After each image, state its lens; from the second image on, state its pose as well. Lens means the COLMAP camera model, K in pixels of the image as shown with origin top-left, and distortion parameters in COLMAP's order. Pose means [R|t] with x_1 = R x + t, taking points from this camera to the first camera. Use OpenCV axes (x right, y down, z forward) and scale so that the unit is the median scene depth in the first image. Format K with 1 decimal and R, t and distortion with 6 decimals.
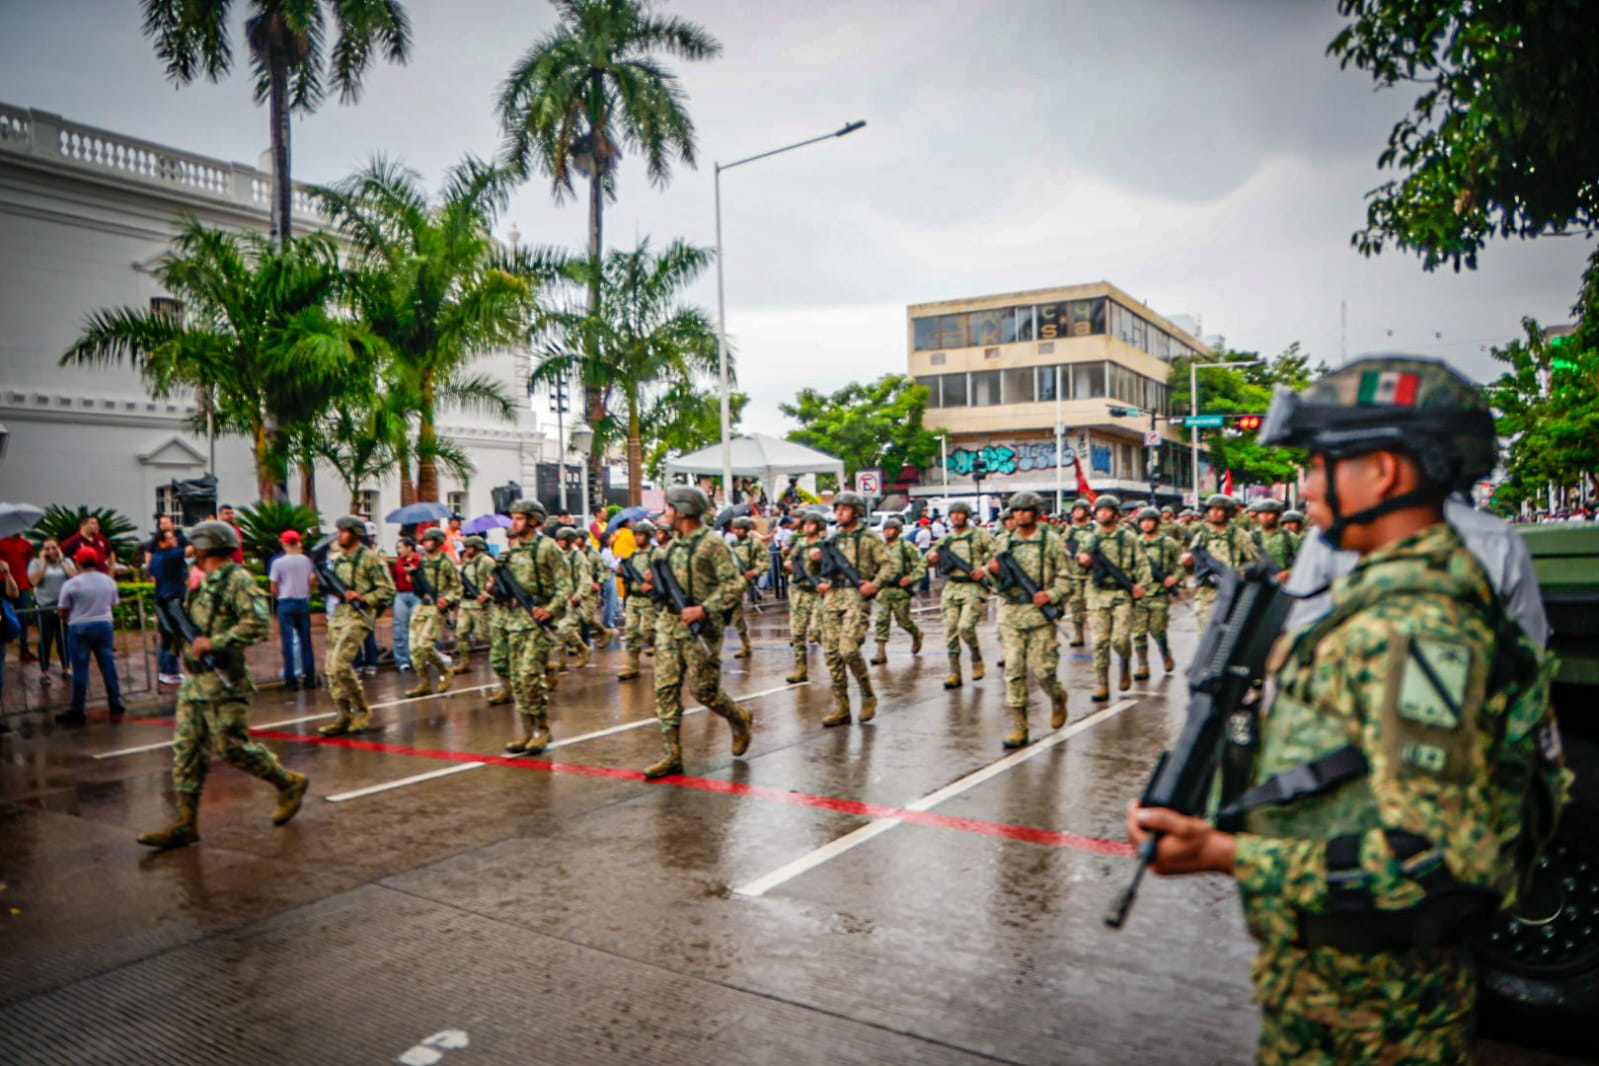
lens RADIAL K [[1107.2, 0, 822.7], [0, 1107.2, 535.1], [0, 0, 1]] dist [-0.097565, 0.066202]
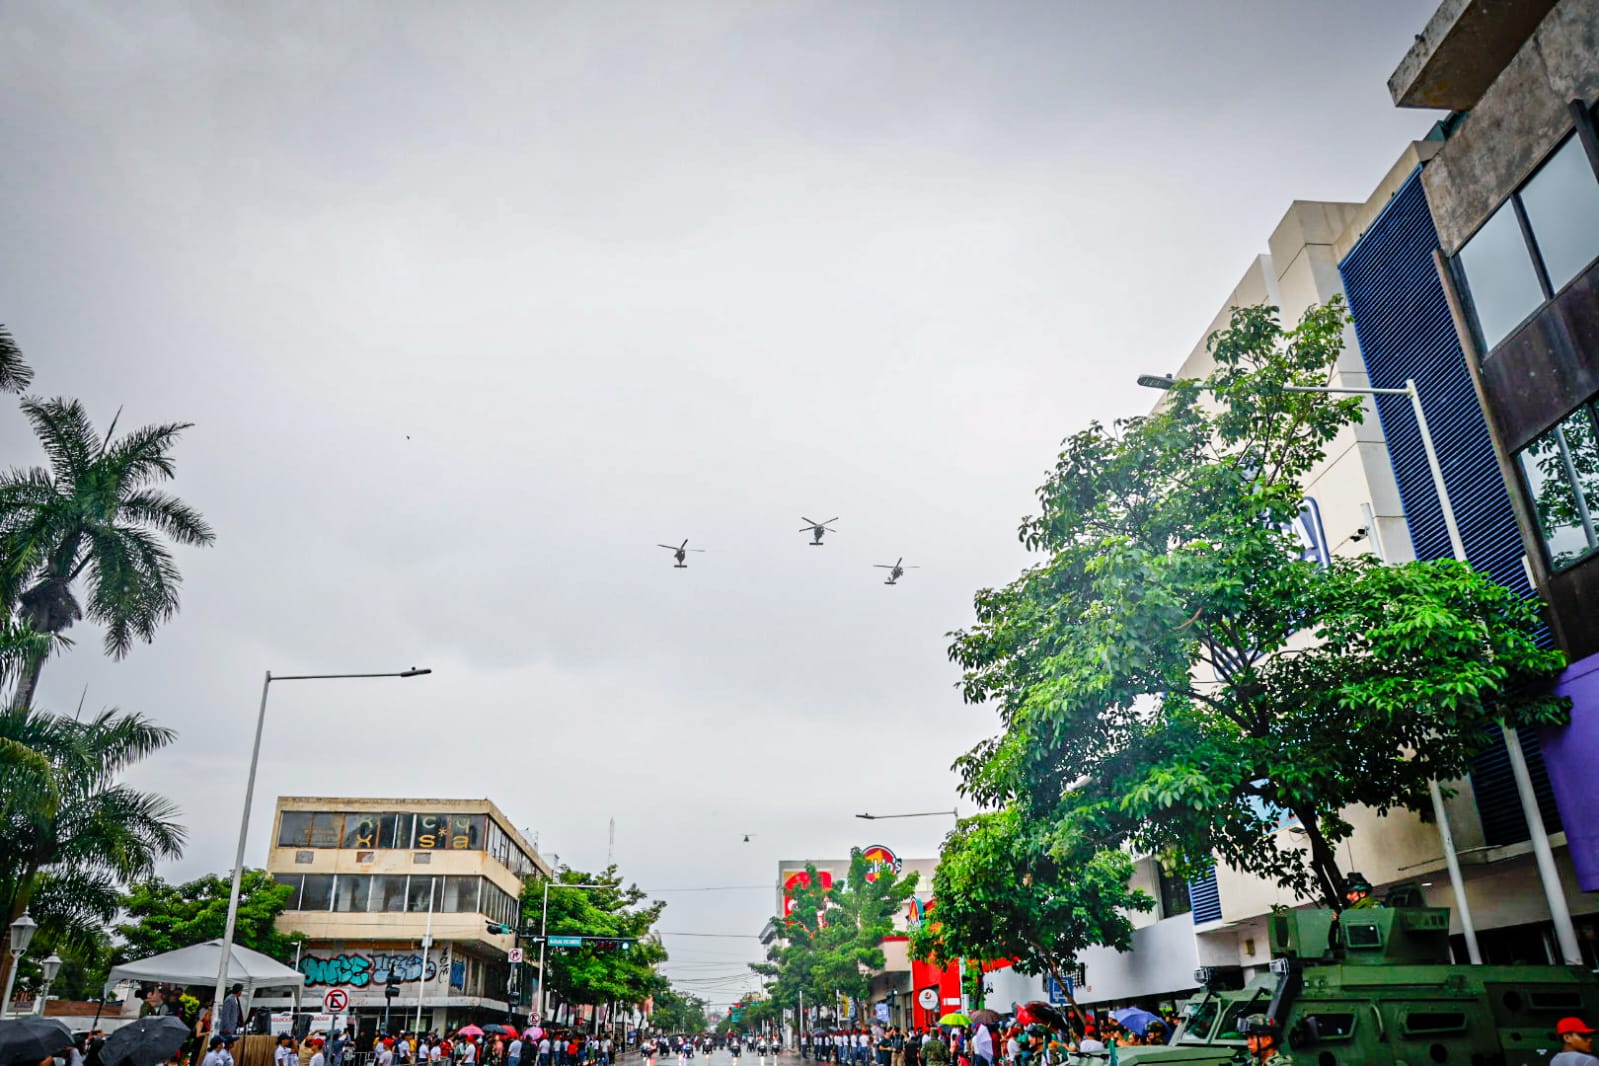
lens RADIAL K [[1144.5, 0, 799.5], [0, 1144.5, 533.0], [0, 0, 1]] dist [-0.047301, -0.001416]
pose [[0.796961, 0.245119, 0.552059, -0.171408], [0.009216, 0.908919, -0.416872, -0.001691], [-0.603960, 0.337318, 0.722114, -0.073923]]
